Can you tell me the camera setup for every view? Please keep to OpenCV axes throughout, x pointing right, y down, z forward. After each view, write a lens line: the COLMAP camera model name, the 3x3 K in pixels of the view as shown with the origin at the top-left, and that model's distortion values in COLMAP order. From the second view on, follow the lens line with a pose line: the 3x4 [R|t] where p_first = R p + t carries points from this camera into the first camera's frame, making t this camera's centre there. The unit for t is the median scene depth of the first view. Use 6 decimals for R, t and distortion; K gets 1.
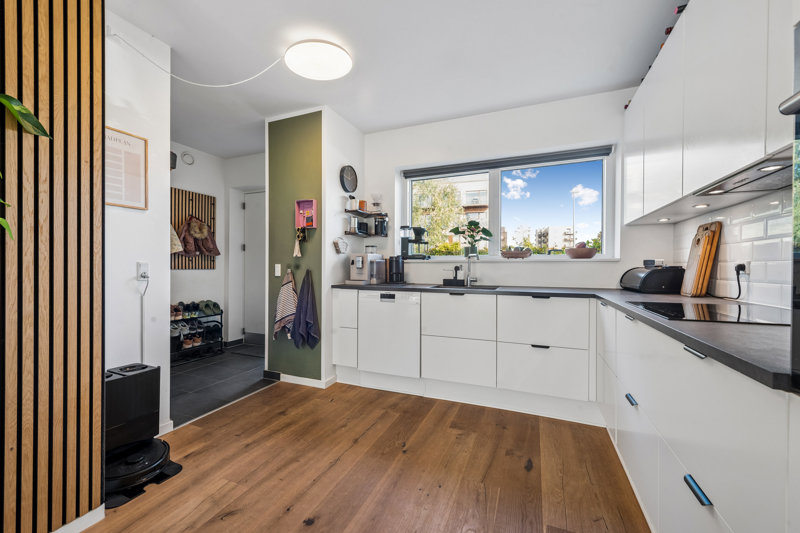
lens RADIAL K [[319.2, 0, 400.0], [0, 319.2, 269.1], [0, 0, 1]] dist [0.008448, 0.000056]
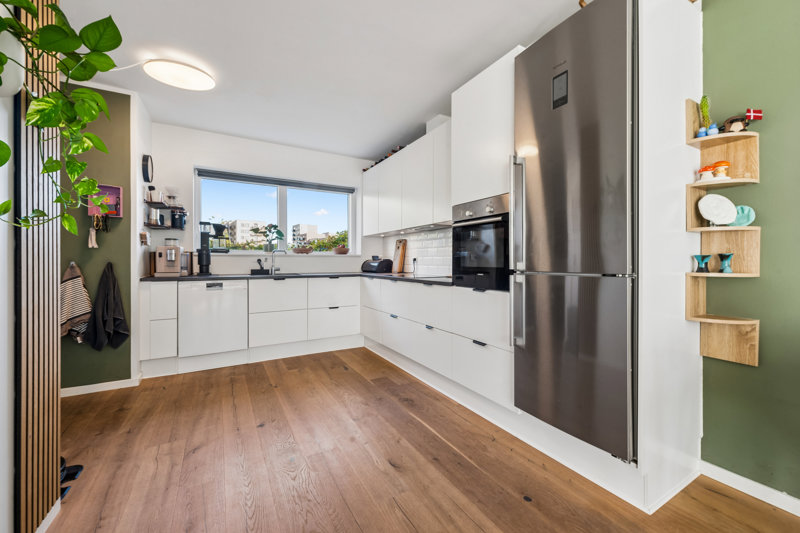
lens RADIAL K [[319.2, 0, 399.3], [0, 319.2, 263.0], [0, 0, 1]] dist [0.008448, 0.000056]
pose [[0.617080, -0.007189, 0.786868, -0.503753], [0.006934, 0.999969, 0.003698, 0.005728], [-0.786870, 0.003175, 0.617110, -0.217980]]
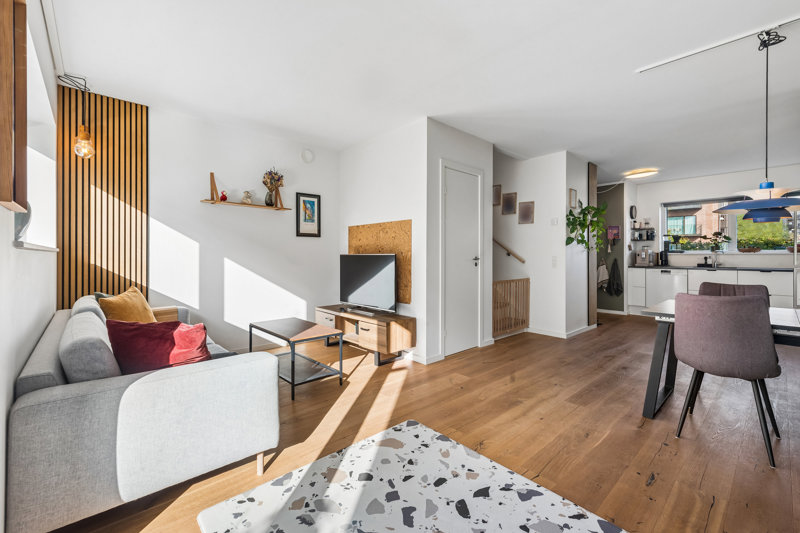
lens RADIAL K [[343.4, 0, 402.6], [0, 343.4, 255.6], [0, 0, 1]] dist [0.012800, 0.000270]
pose [[0.907475, -0.004016, -0.420086, -0.609379], [0.000092, 0.999956, -0.009361, 0.003303], [0.420105, 0.008457, 0.907436, -1.658780]]
